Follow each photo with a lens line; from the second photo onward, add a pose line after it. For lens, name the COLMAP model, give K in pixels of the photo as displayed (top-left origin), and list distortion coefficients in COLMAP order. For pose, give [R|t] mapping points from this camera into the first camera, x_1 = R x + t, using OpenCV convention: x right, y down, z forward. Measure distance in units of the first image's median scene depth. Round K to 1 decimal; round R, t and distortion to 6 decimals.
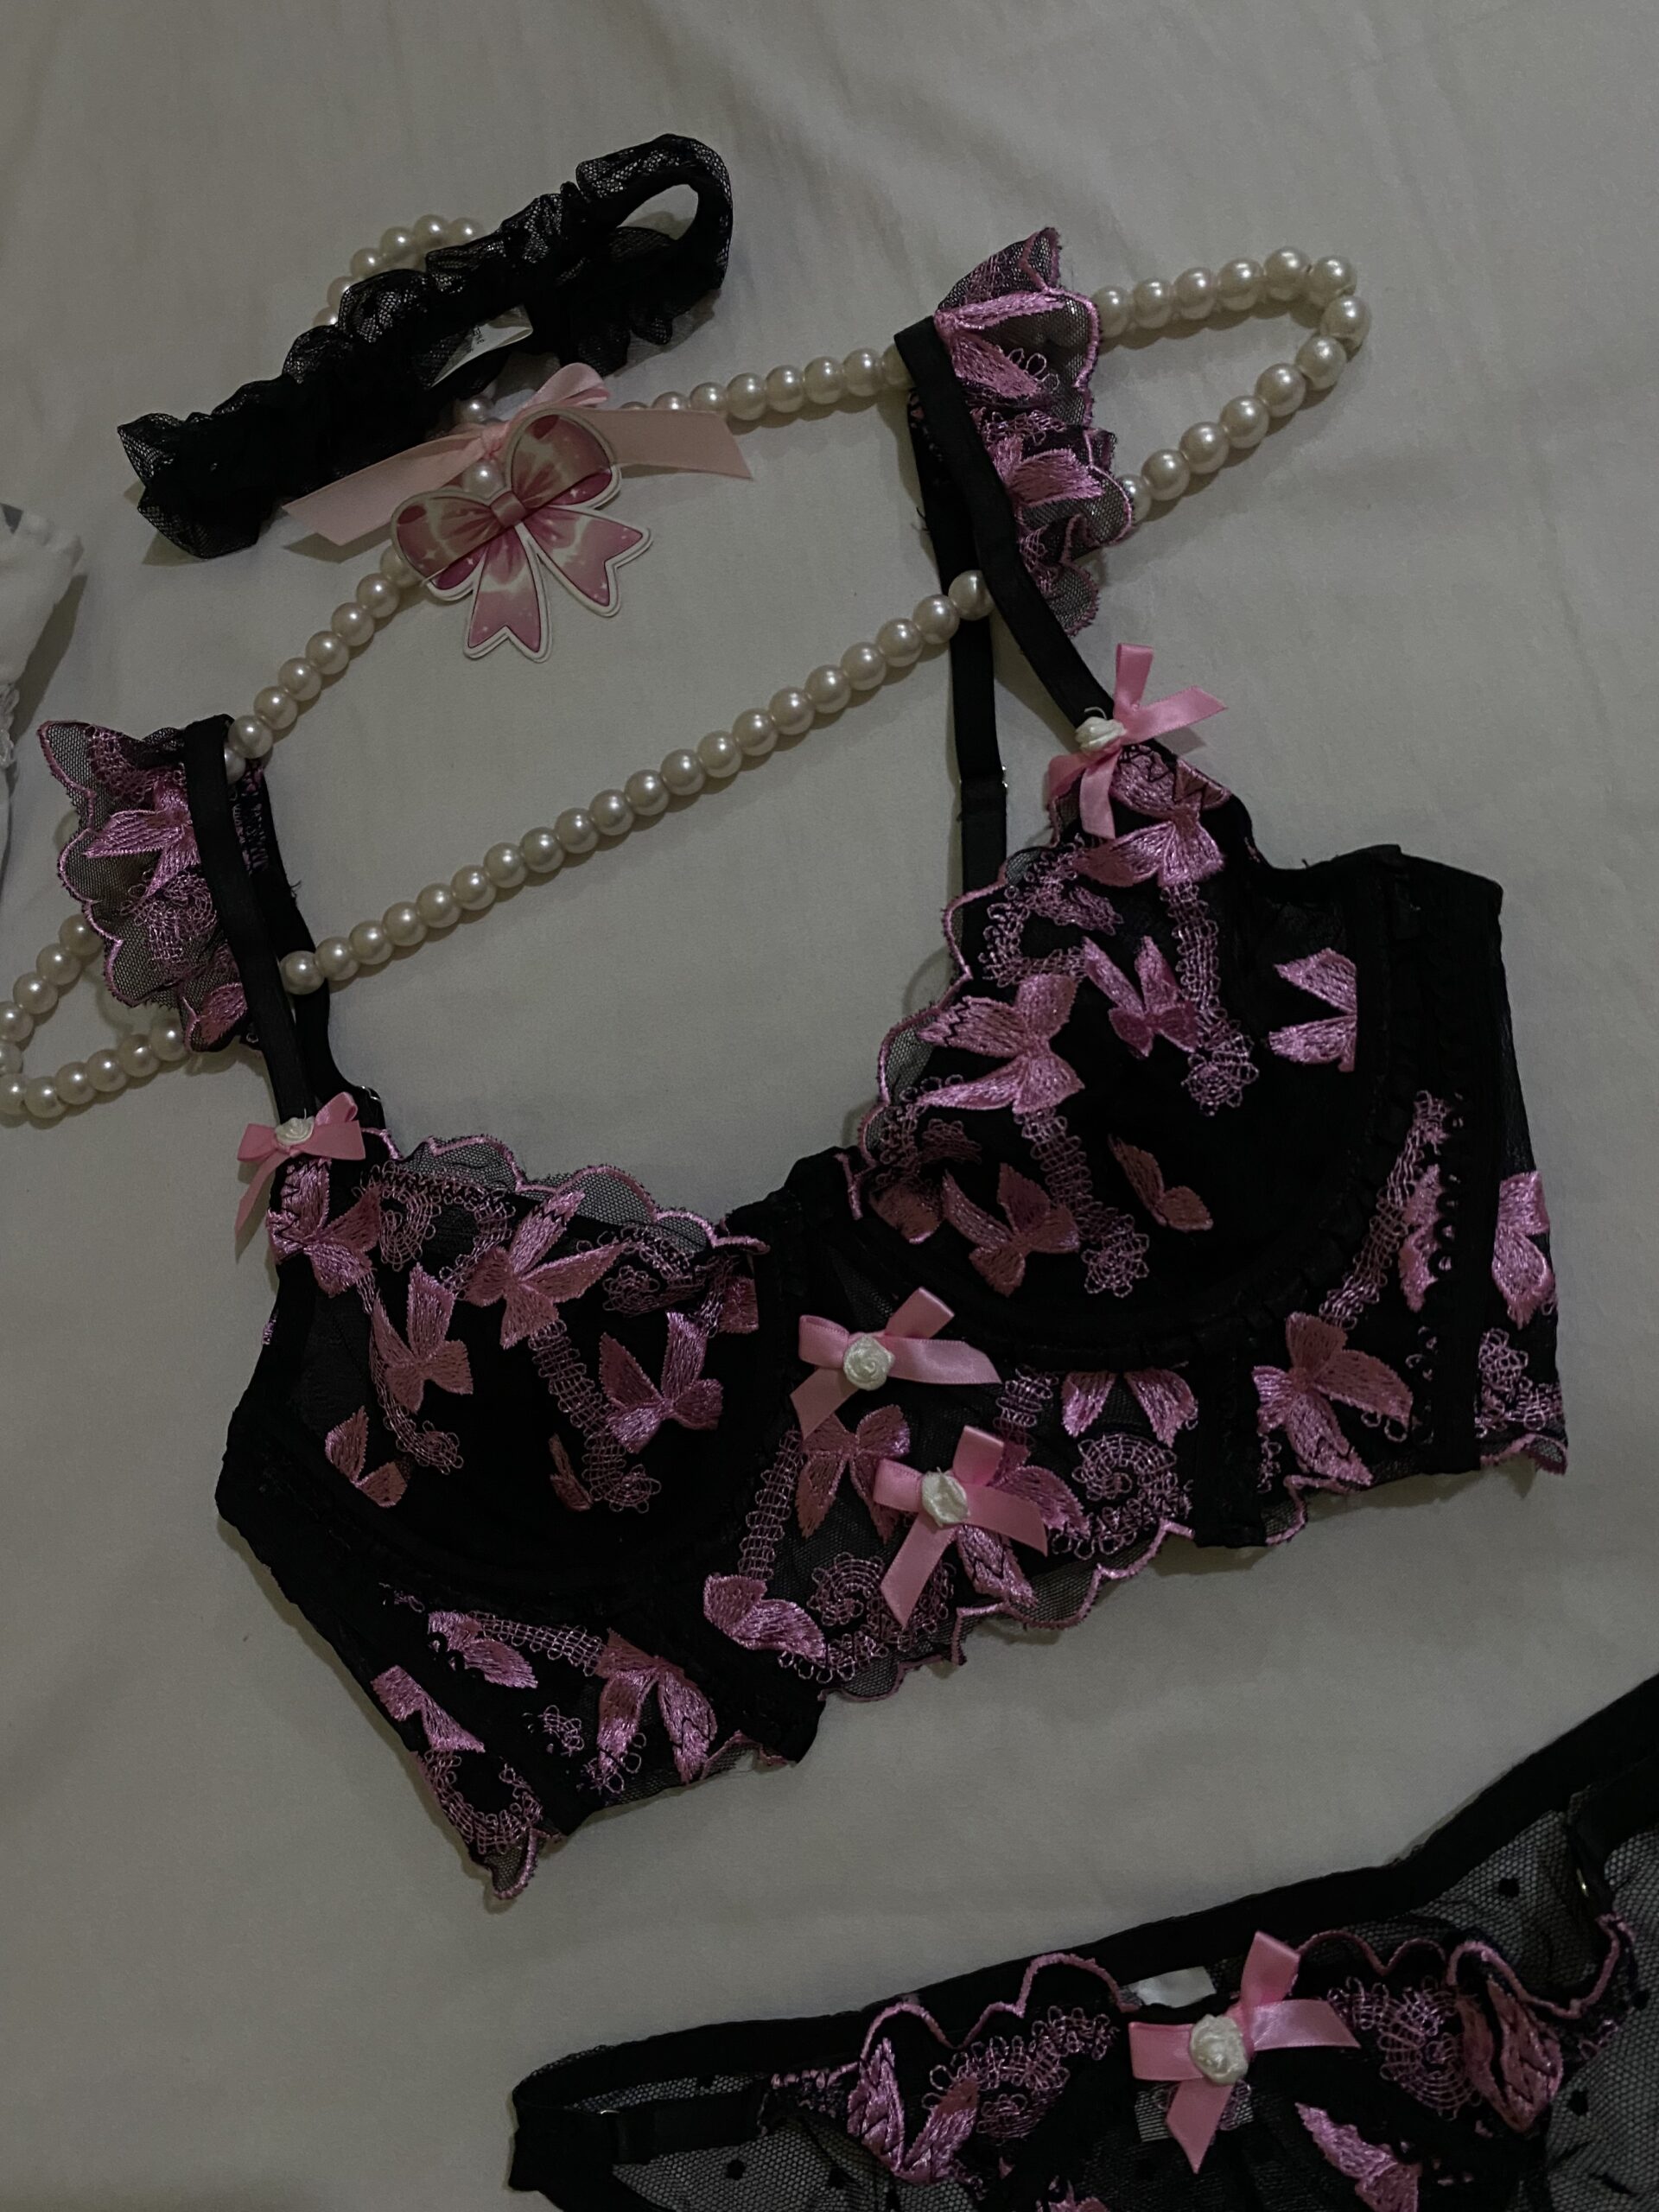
lens RADIAL K [[1682.0, 0, 786.3], [0, 1682.0, 1104.9], [0, 0, 1]] dist [0.031904, -0.044136]
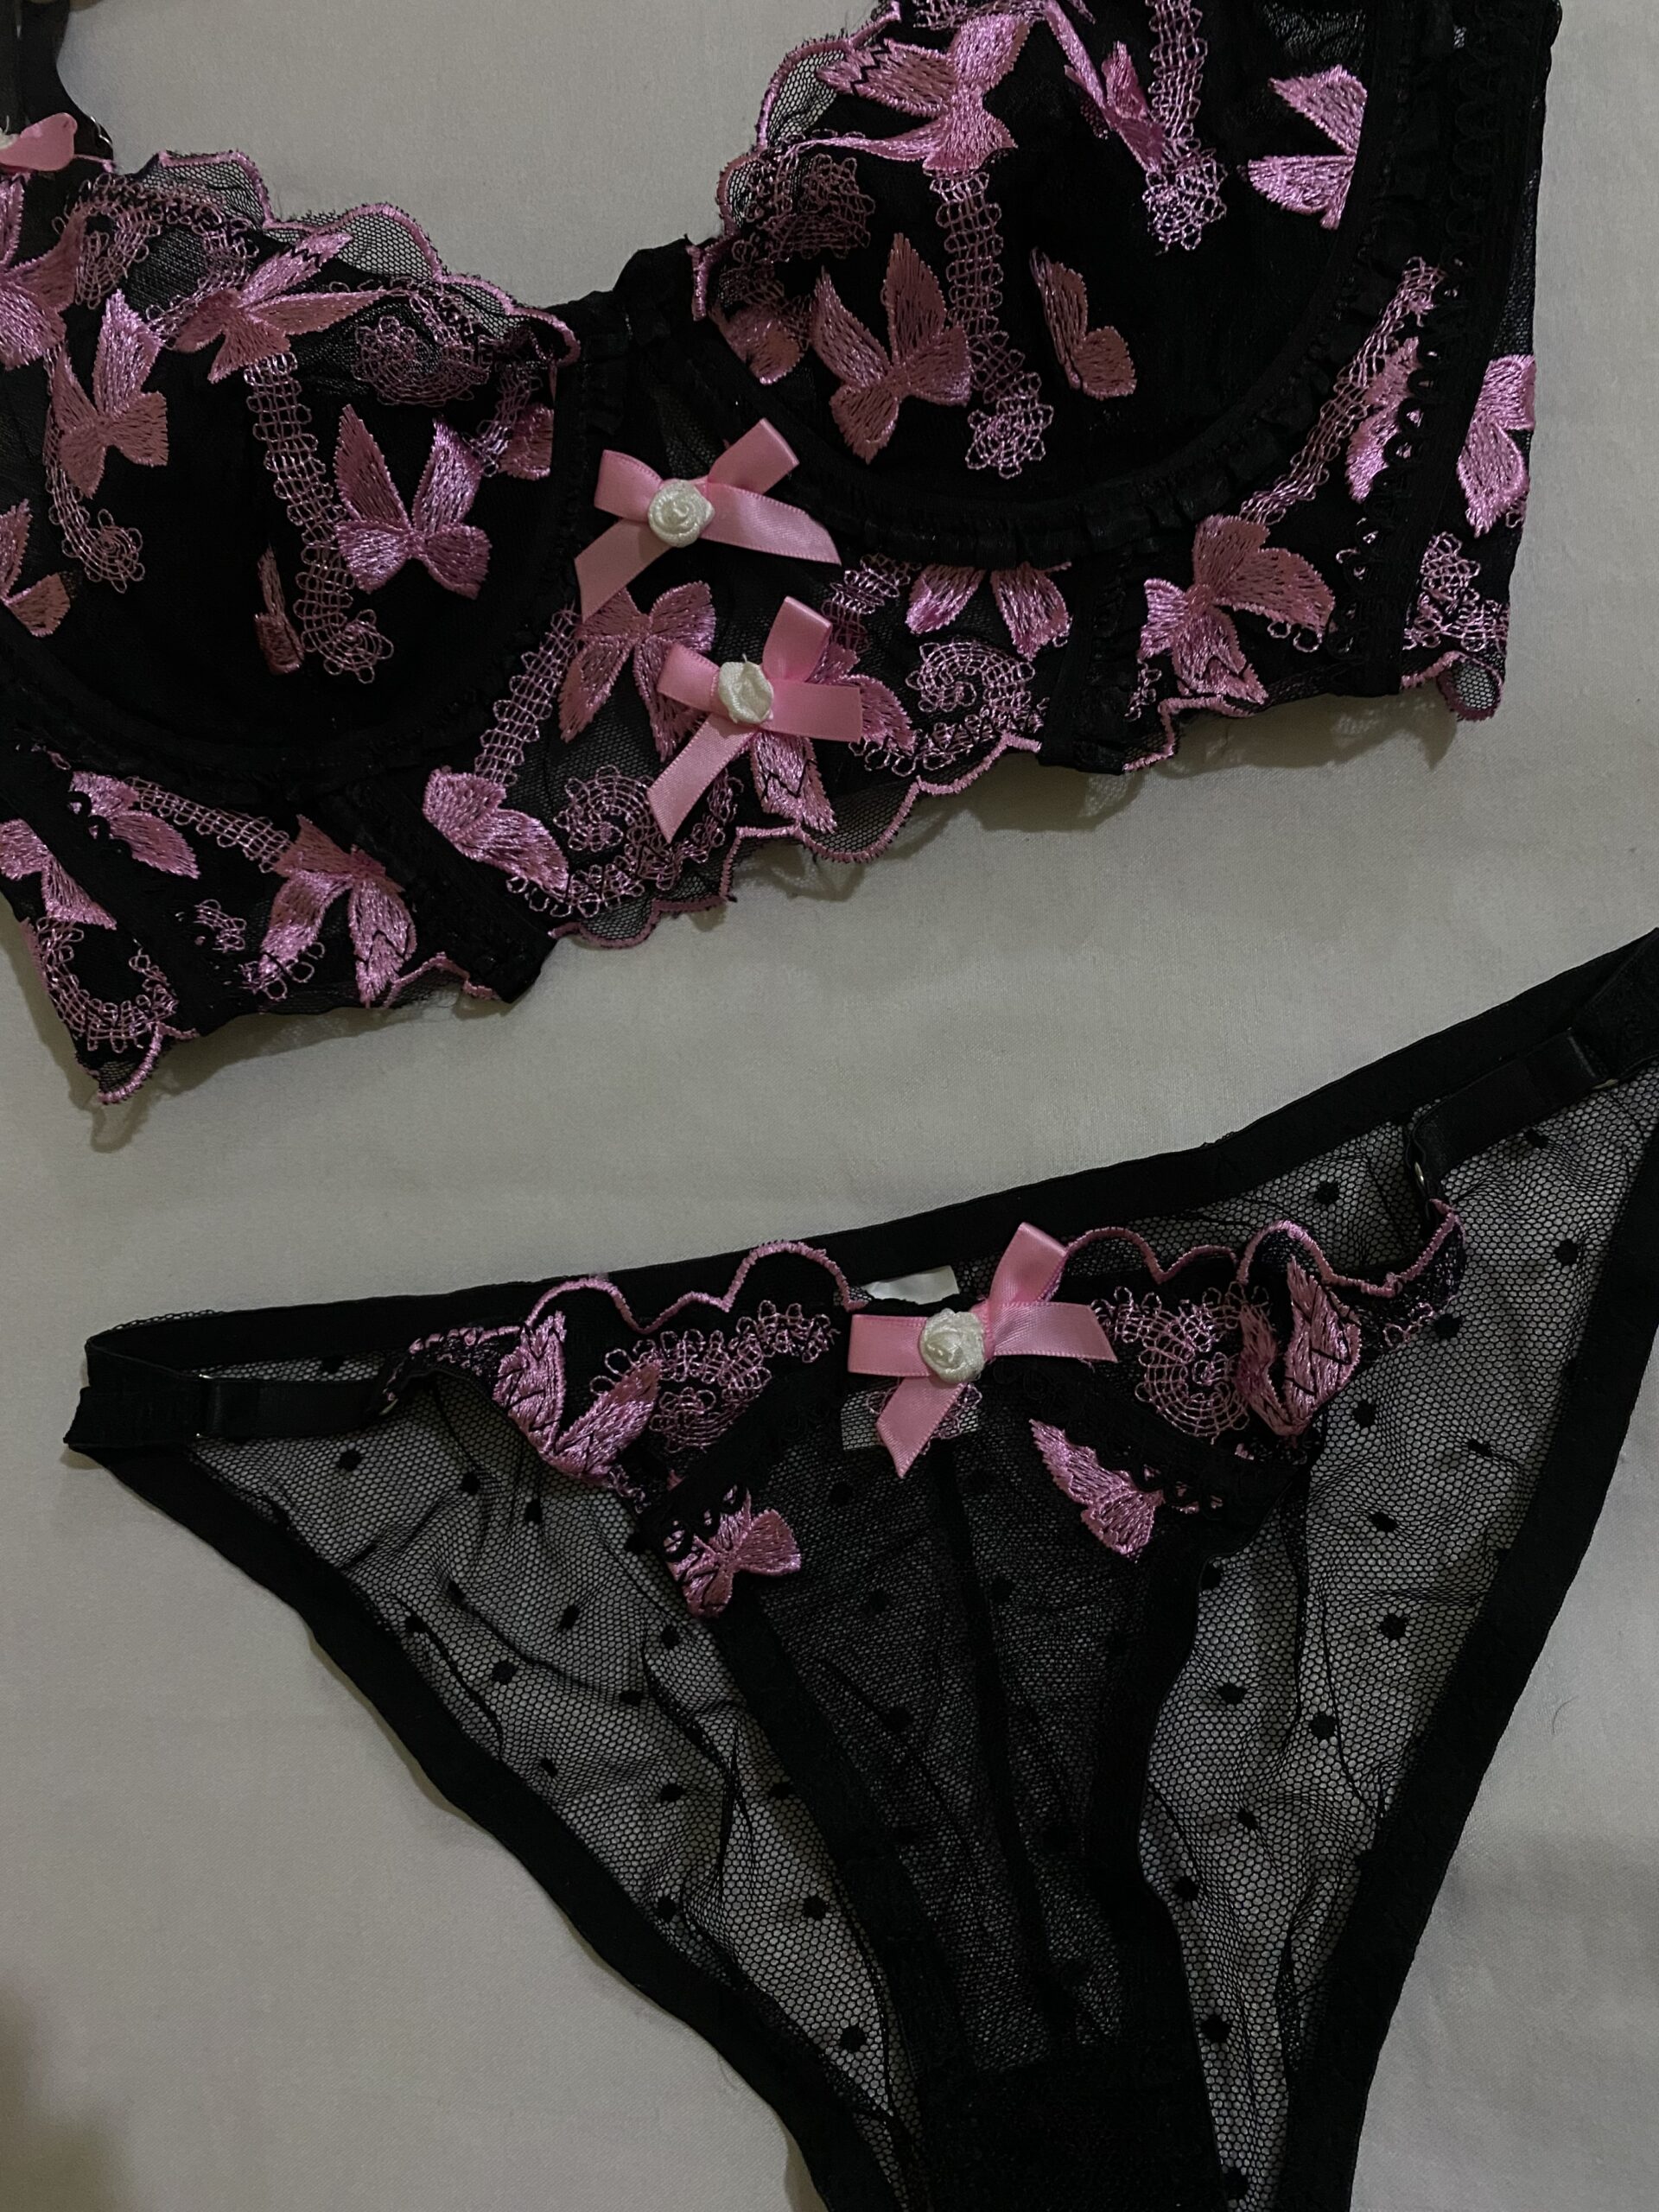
lens RADIAL K [[1662.2, 0, 829.5], [0, 1662.2, 1106.0], [0, 0, 1]] dist [0.049749, -0.082856]
pose [[0.976326, 0.170165, 0.133534, 0.061829], [-0.181105, 0.980638, 0.074495, 0.369683], [-0.118272, -0.096915, 0.988240, 0.193675]]
